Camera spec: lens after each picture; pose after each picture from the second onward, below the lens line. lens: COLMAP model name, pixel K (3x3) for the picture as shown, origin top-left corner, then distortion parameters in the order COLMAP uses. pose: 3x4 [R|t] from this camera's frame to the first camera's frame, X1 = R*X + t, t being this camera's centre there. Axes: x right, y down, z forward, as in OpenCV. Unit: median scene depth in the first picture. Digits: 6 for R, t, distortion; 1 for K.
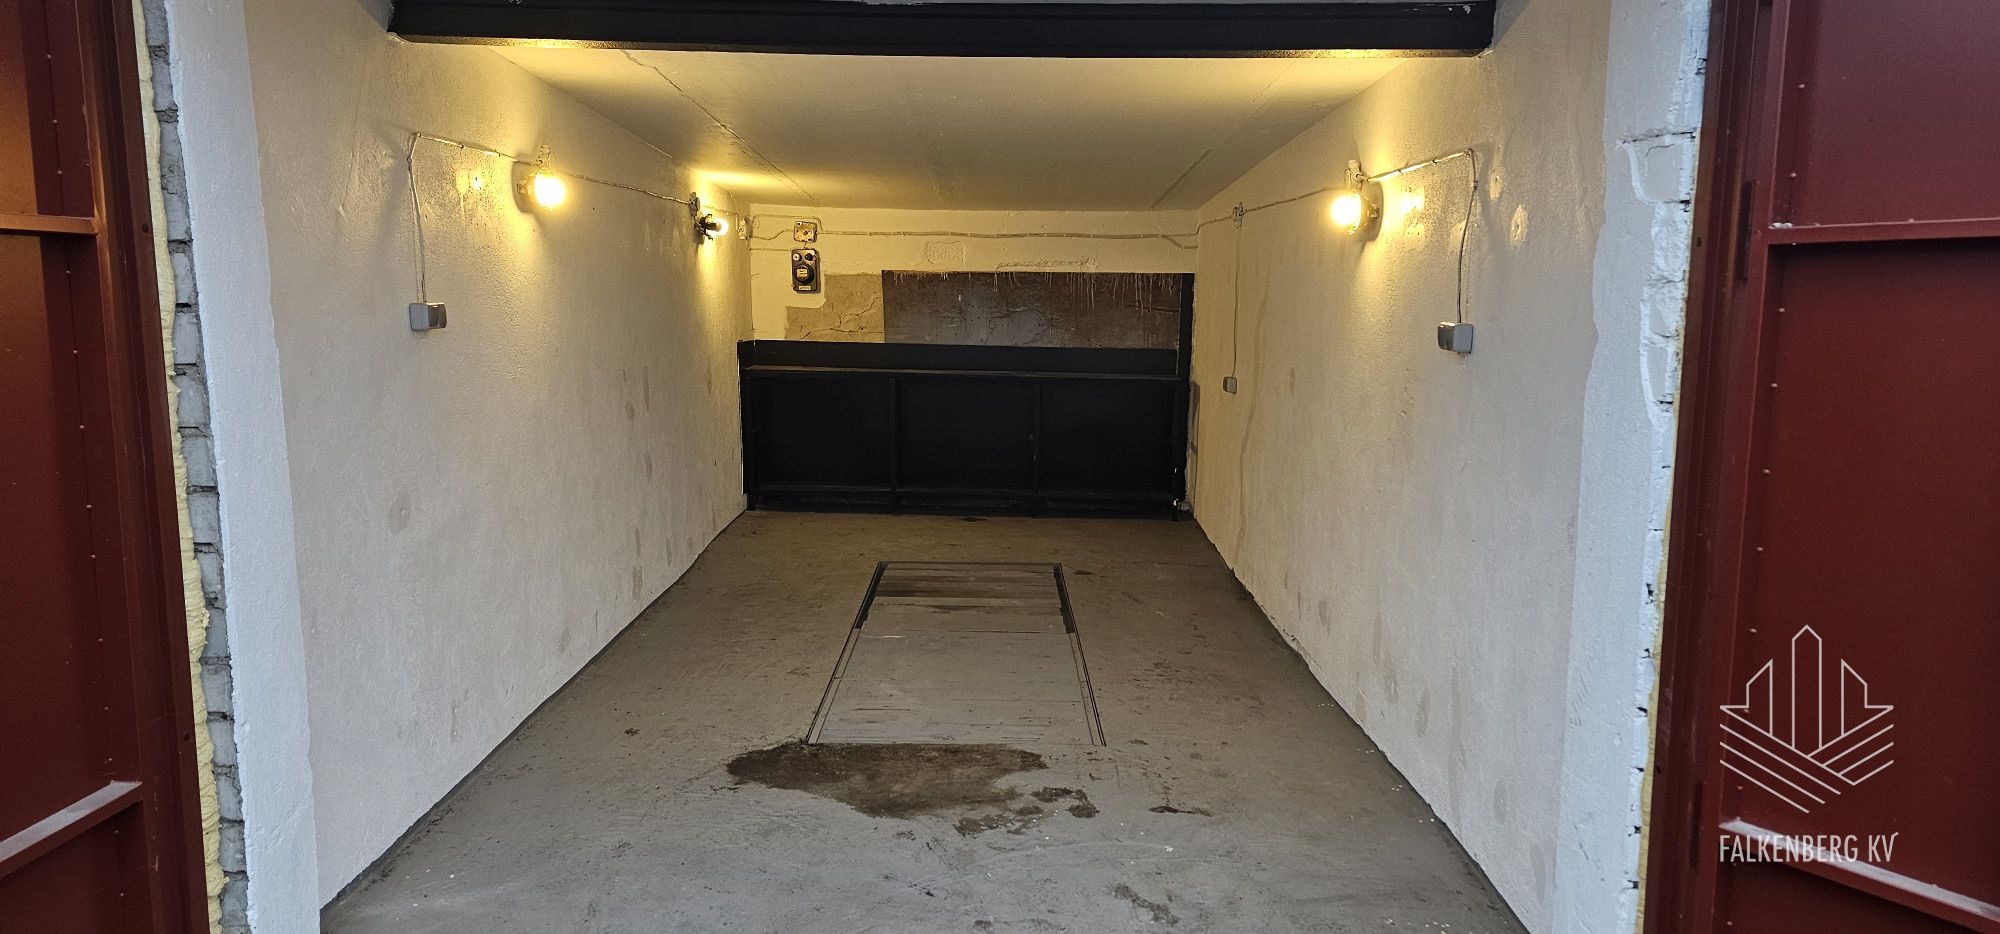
lens RADIAL K [[1270.7, 0, 1000.0], [0, 1270.7, 467.0], [0, 0, 1]] dist [0.109501, -0.123590]
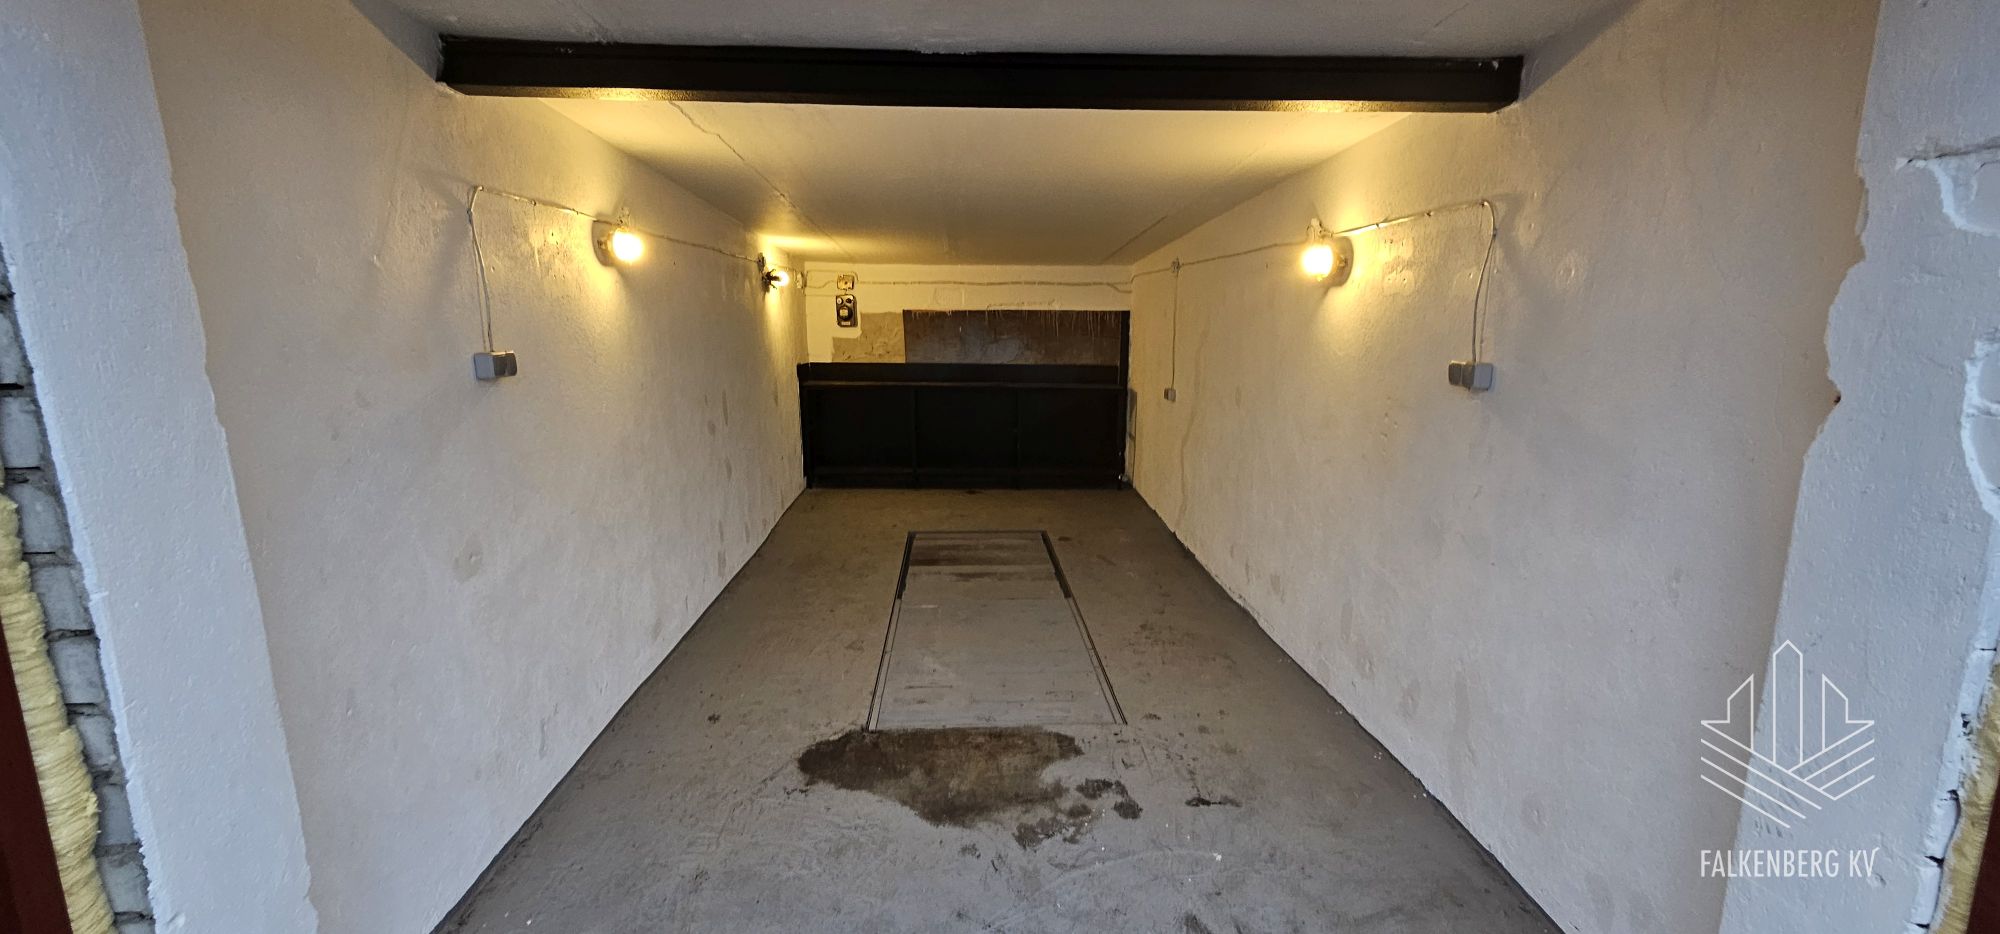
lens RADIAL K [[797.0, 0, 1010.1], [0, 797.0, 457.0], [0, 0, 1]] dist [0.000545, 0.000157]
pose [[0.998267, -0.017704, 0.056114, -0.054140], [0.015841, 0.999314, 0.033473, -0.045300], [-0.056668, -0.032526, 0.997863, 0.264025]]
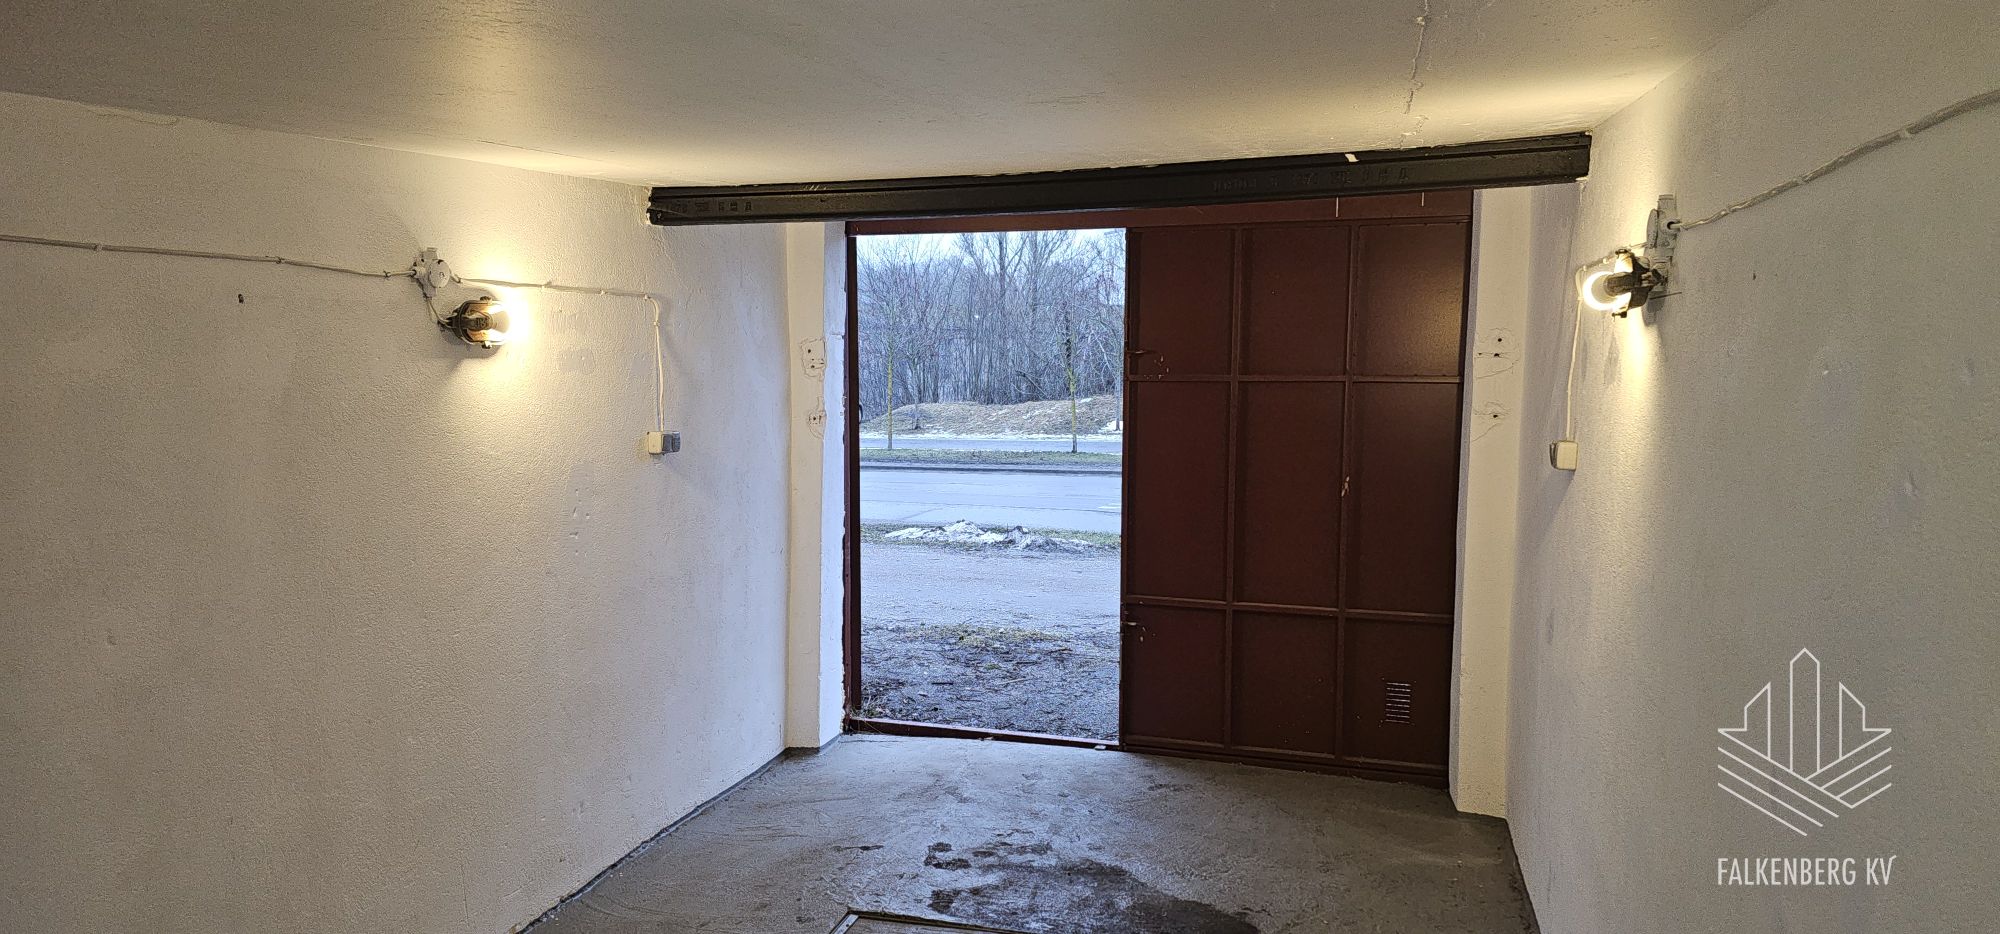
lens RADIAL K [[1354.4, 0, 977.6], [0, 1354.4, 490.3], [0, 0, 1]] dist [0.058294, -0.000701]
pose [[-0.955571, -0.040320, 0.291992, -0.251501], [0.031274, 0.971141, 0.236448, -0.270529], [-0.293098, 0.235075, -0.926733, 1.631424]]
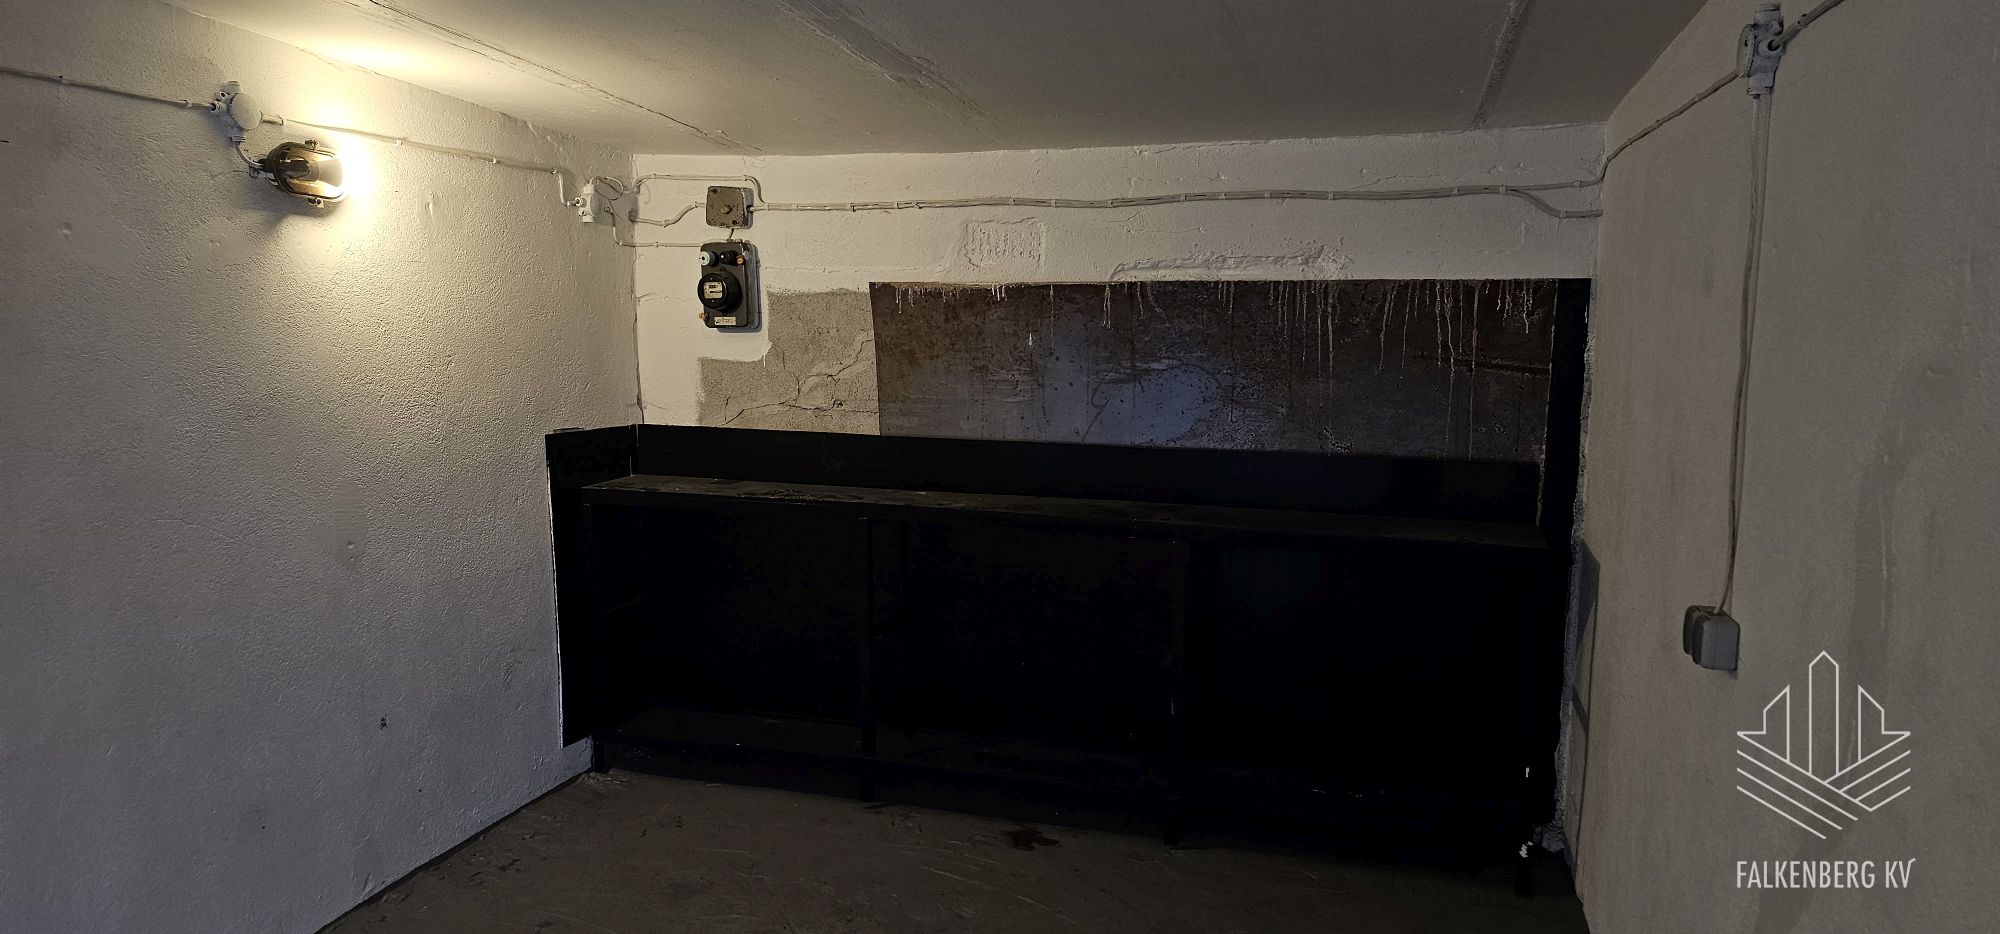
lens RADIAL K [[1354.4, 0, 977.6], [0, 1354.4, 490.3], [0, 0, 1]] dist [0.058294, -0.000701]
pose [[0.963664, 0.027424, -0.265705, 0.153344], [-0.031186, 0.999464, -0.009947, -0.138263], [0.265290, 0.017871, 0.964003, 0.989431]]
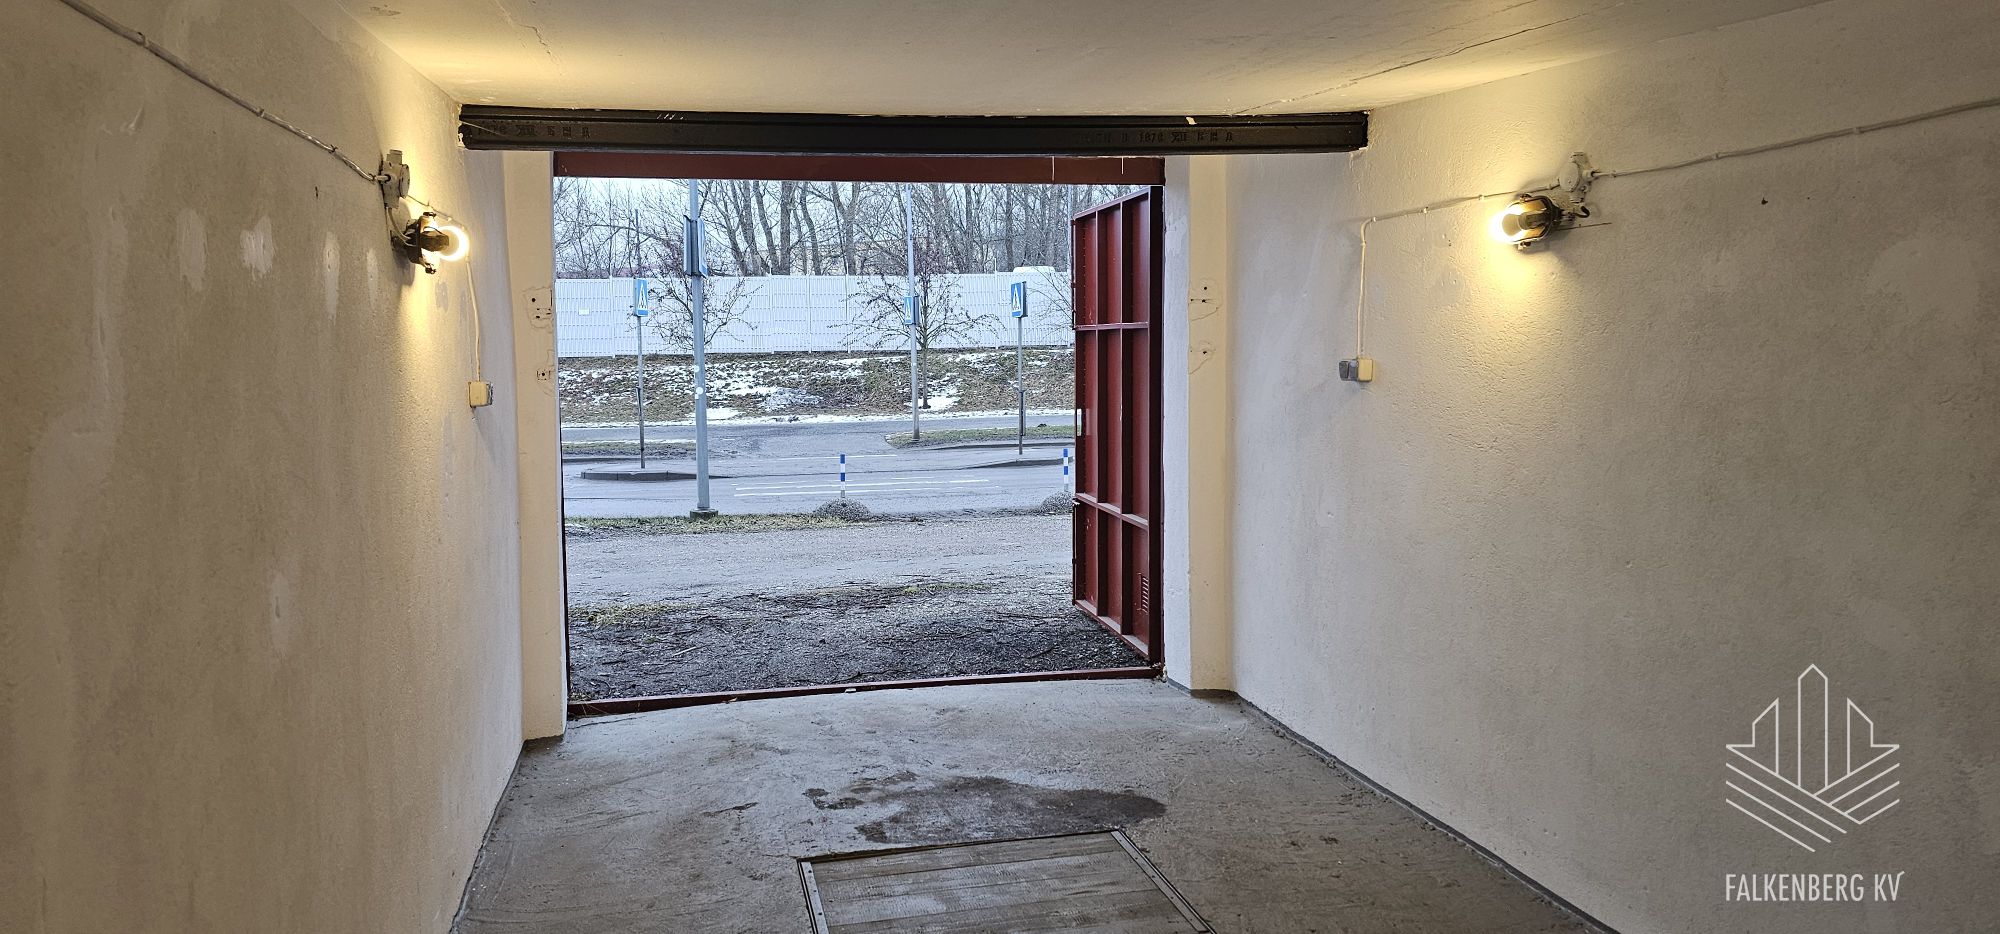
lens RADIAL K [[1354.4, 0, 977.6], [0, 1354.4, 490.3], [0, 0, 1]] dist [0.058294, -0.000701]
pose [[-0.976192, 0.027737, -0.215127, 0.142198], [-0.025954, 0.969729, 0.242801, -0.240048], [0.215350, 0.242604, -0.945922, 1.687461]]
